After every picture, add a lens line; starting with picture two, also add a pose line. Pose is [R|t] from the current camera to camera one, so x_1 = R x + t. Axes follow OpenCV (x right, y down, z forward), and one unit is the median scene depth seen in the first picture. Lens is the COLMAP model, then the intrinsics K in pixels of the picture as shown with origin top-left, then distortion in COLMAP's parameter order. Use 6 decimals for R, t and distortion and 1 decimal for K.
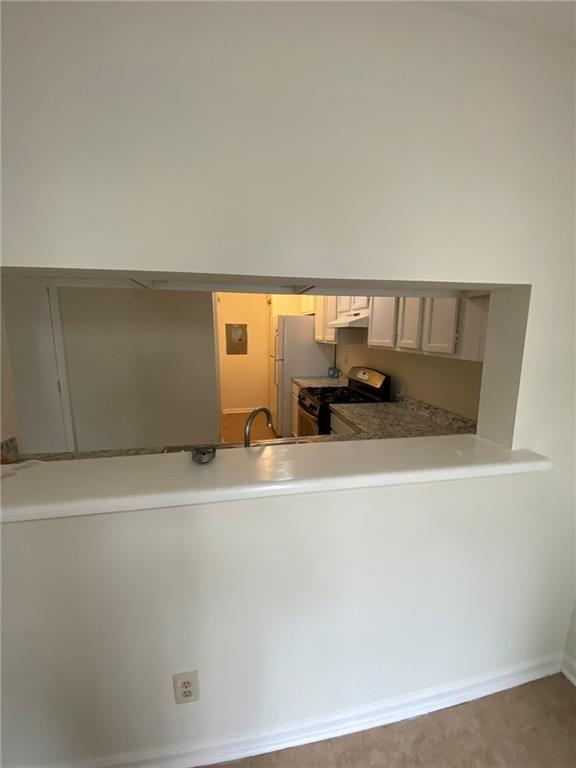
lens RADIAL K [[313.0, 0, 288.0], [0, 313.0, 384.0], [0, 0, 1]] dist [-0.001575, -0.000280]
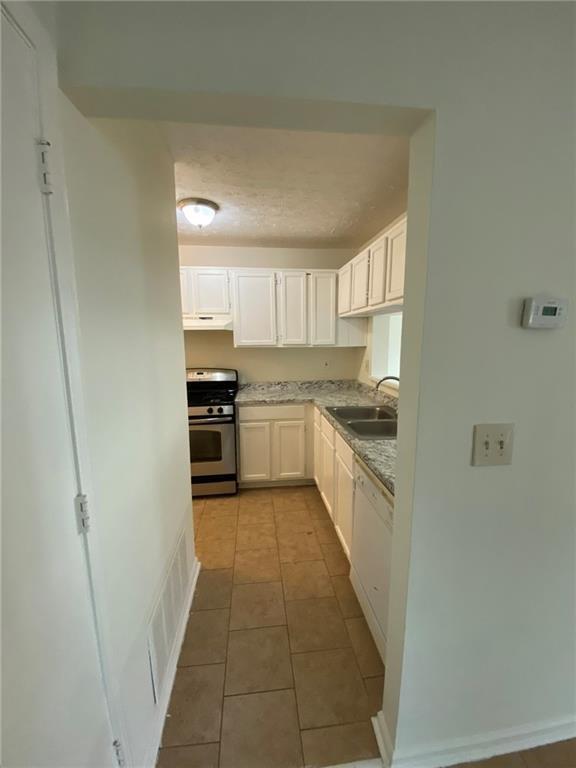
lens RADIAL K [[313.0, 0, 288.0], [0, 313.0, 384.0], [0, 0, 1]] dist [-0.001575, -0.000280]
pose [[0.081066, -0.154633, 0.984641, -1.080158], [0.173653, 0.974974, 0.138818, -0.130047], [-0.981465, 0.159733, 0.105890, 0.810337]]
